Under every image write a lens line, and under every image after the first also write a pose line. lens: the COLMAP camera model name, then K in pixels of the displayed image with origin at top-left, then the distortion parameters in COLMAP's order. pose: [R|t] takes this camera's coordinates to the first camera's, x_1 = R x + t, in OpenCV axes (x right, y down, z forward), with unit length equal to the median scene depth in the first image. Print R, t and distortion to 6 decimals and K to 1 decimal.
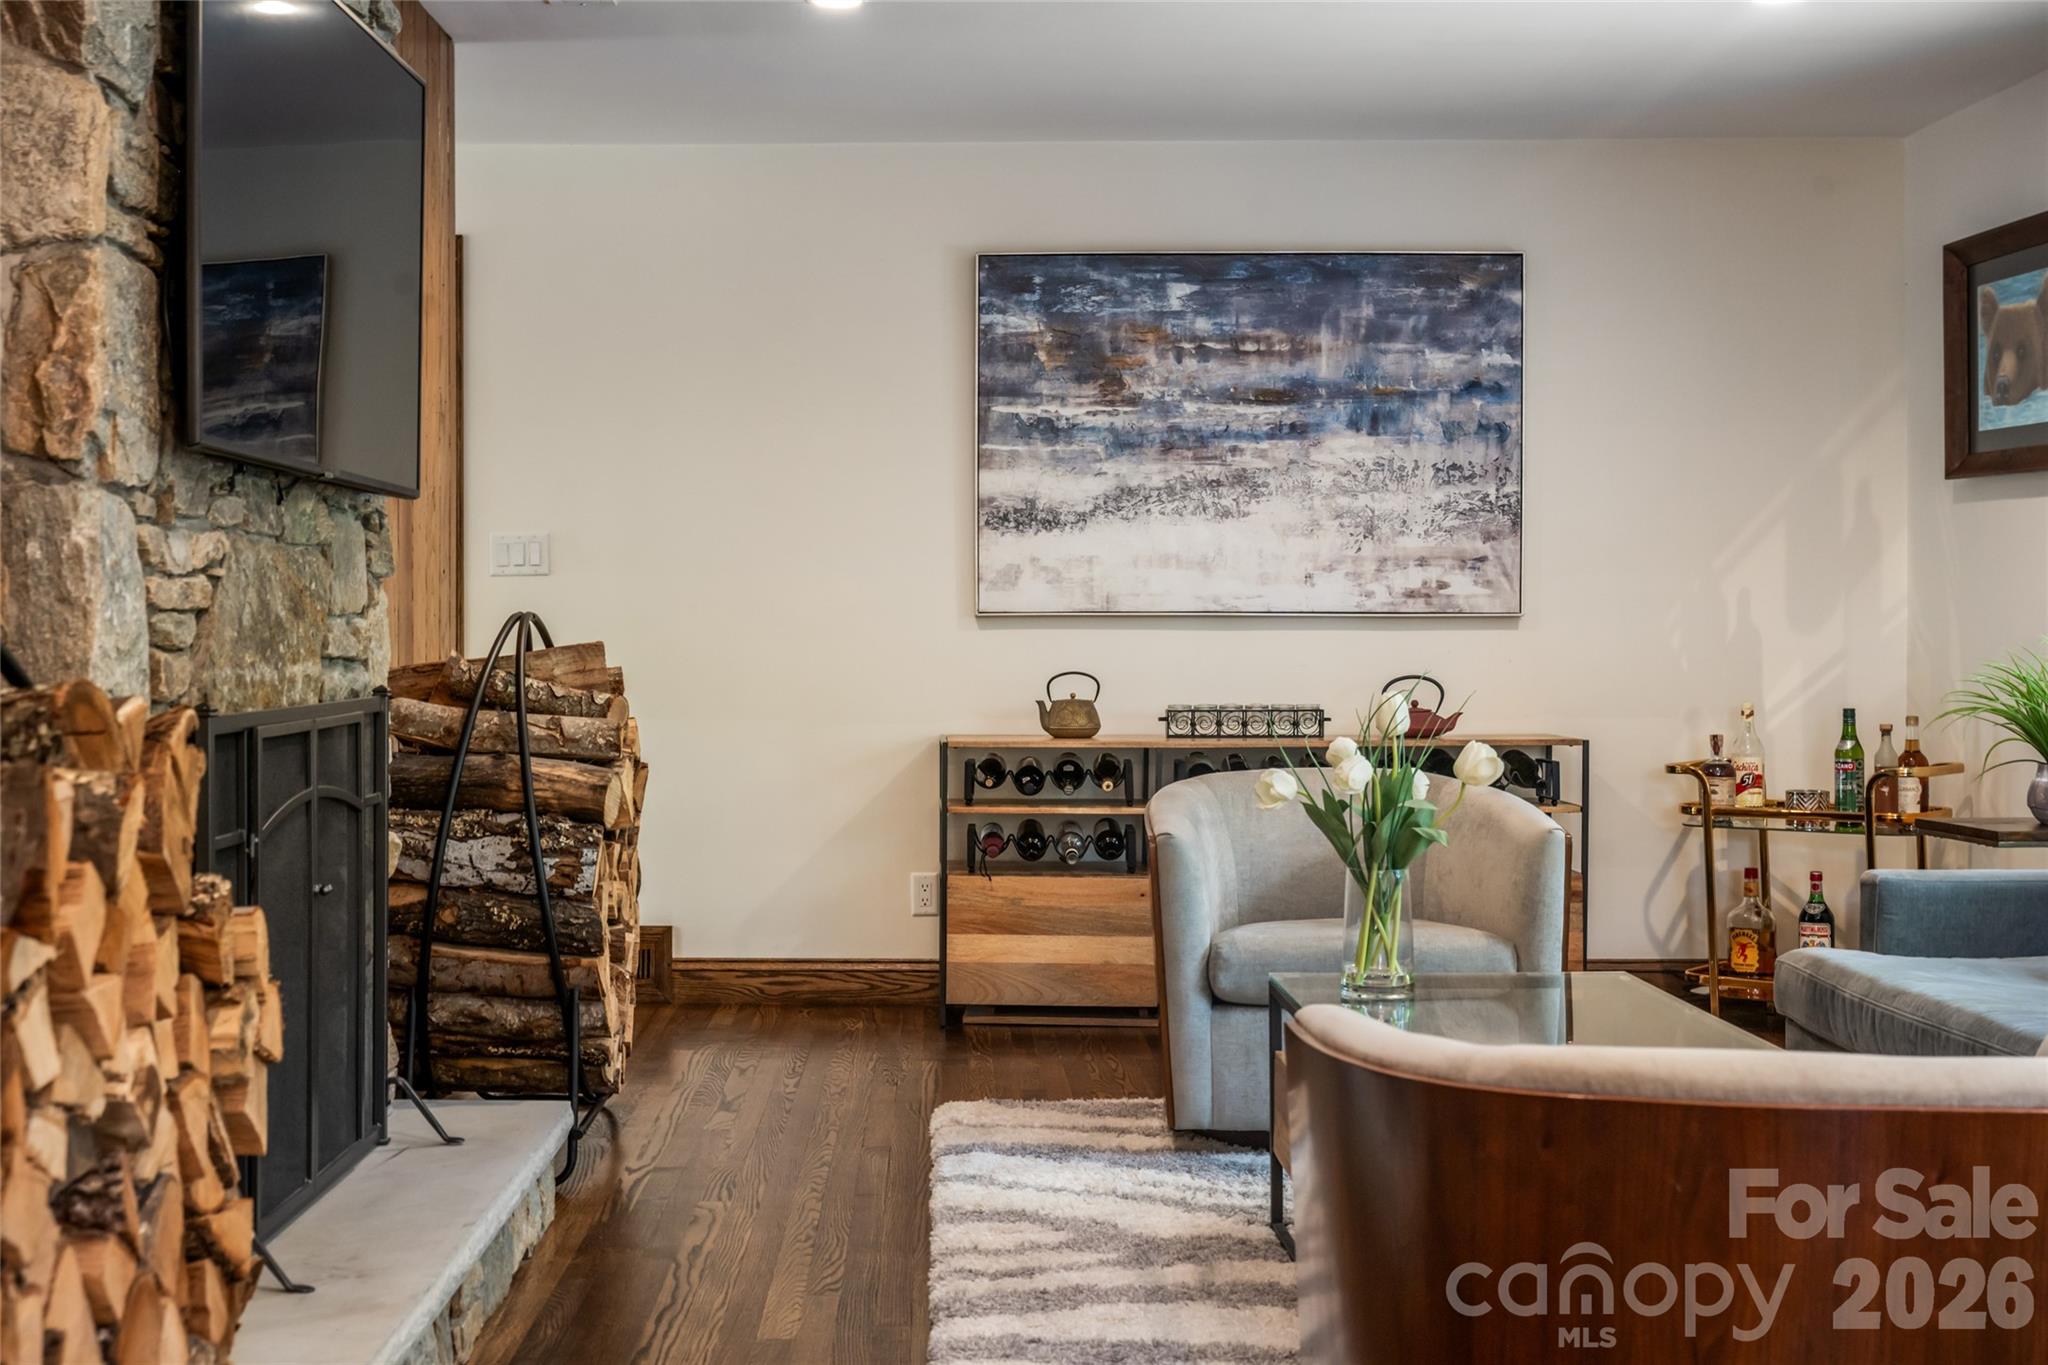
lens RADIAL K [[2525.5, 0, 1022.7], [0, 2525.5, 671.6], [0, 0, 1]] dist [-0.016850, 0.000000]
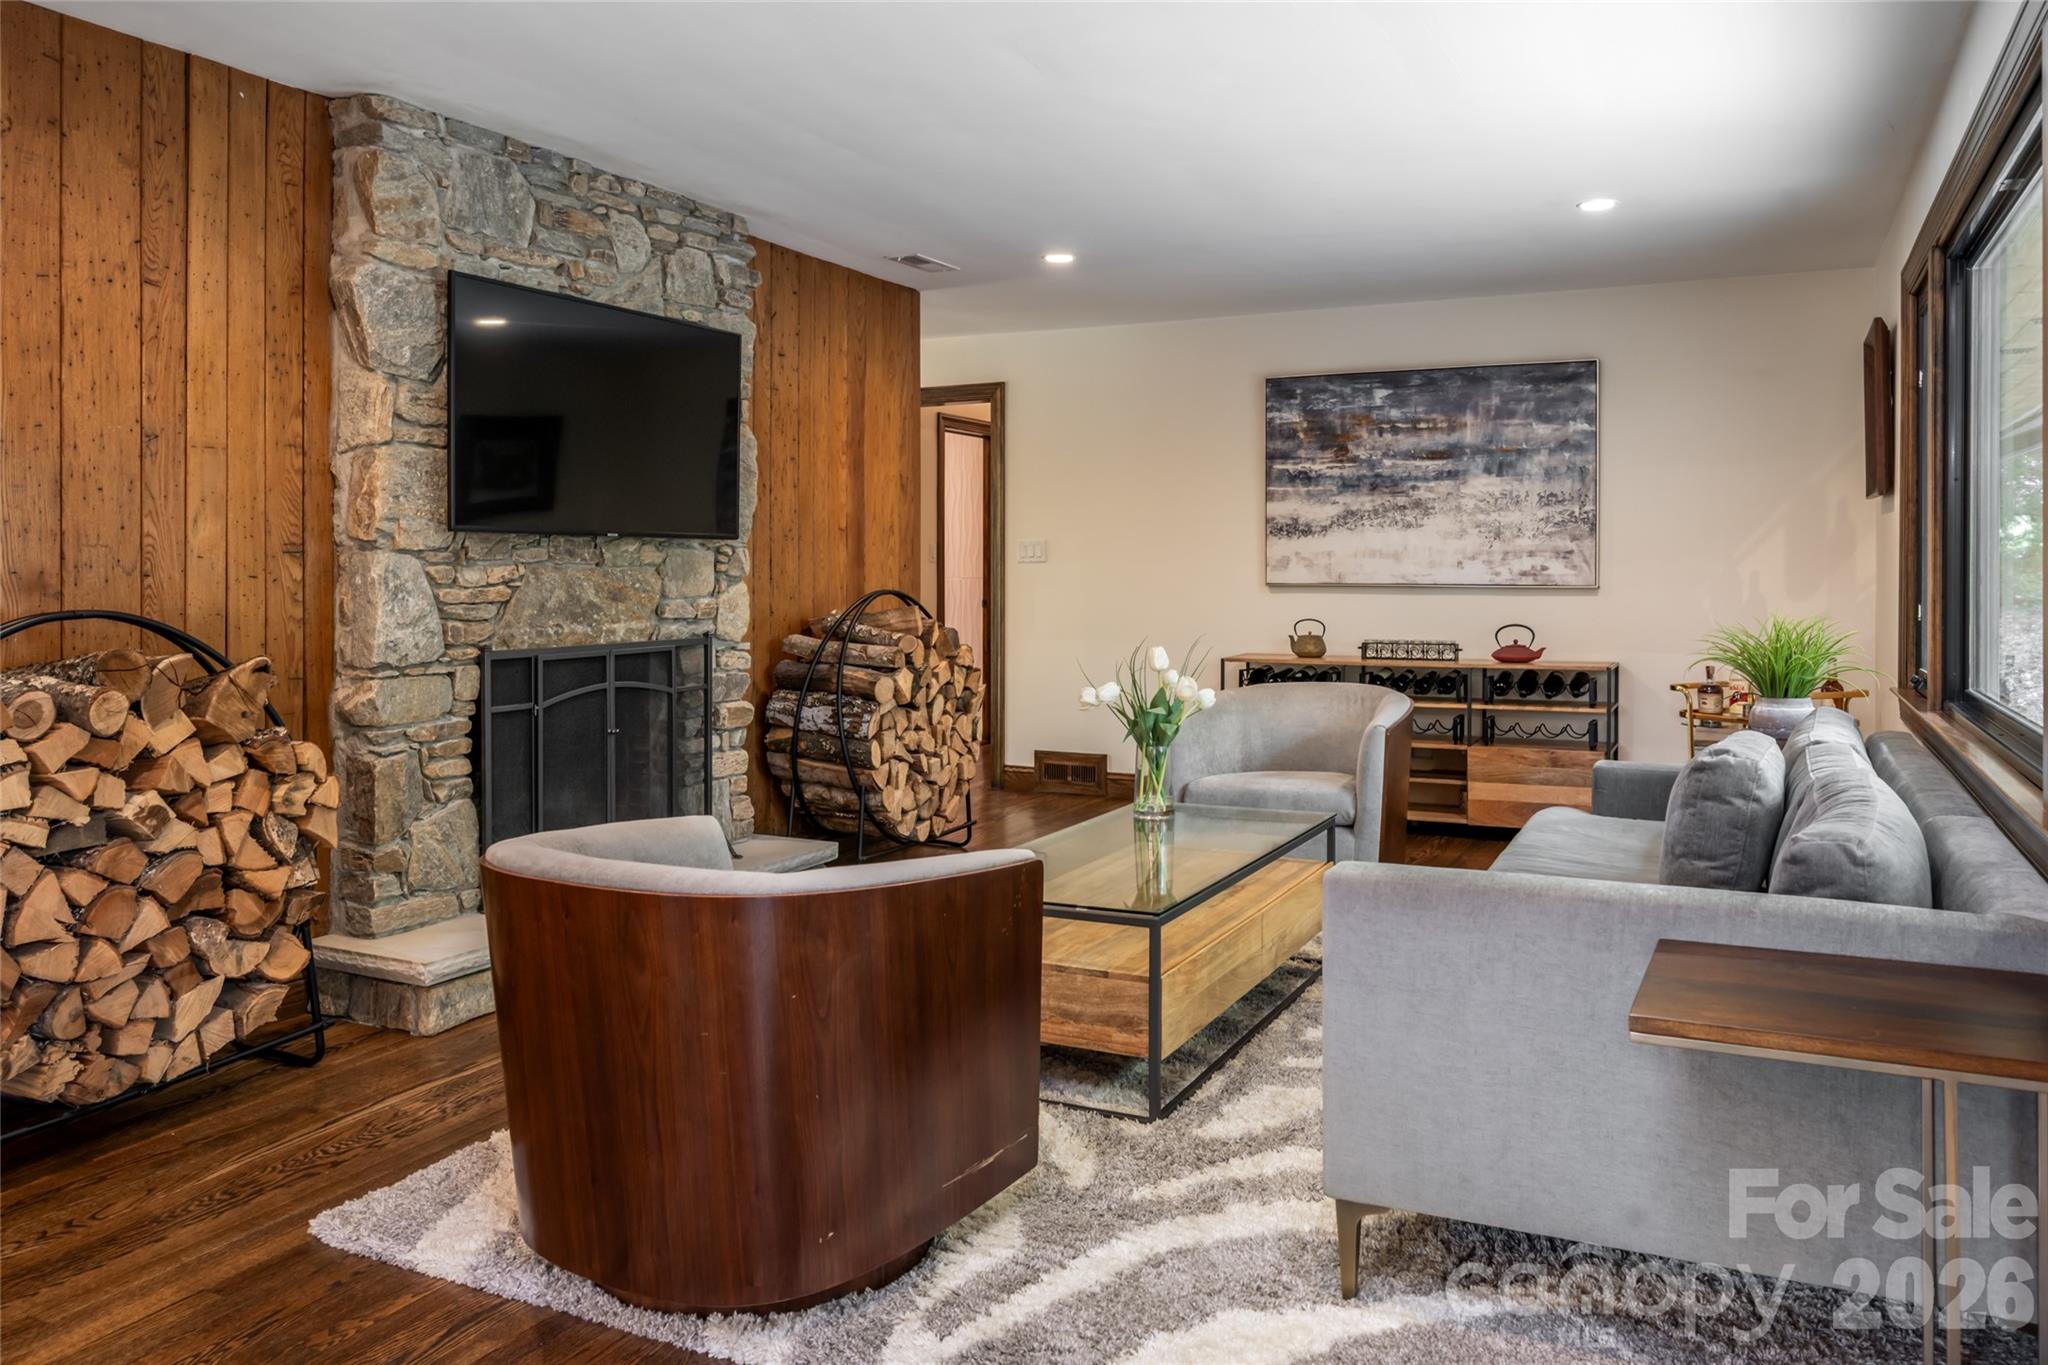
lens RADIAL K [[1469.3, 0, 1052.1], [0, 1469.3, 585.9], [0, 0, 1]] dist [-0.008506, -0.000587]
pose [[0.909923, 0.006181, -0.414732, 0.269838], [-0.009201, 0.999944, -0.005284, -0.015221], [0.414676, 0.008624, 0.909928, 0.016514]]
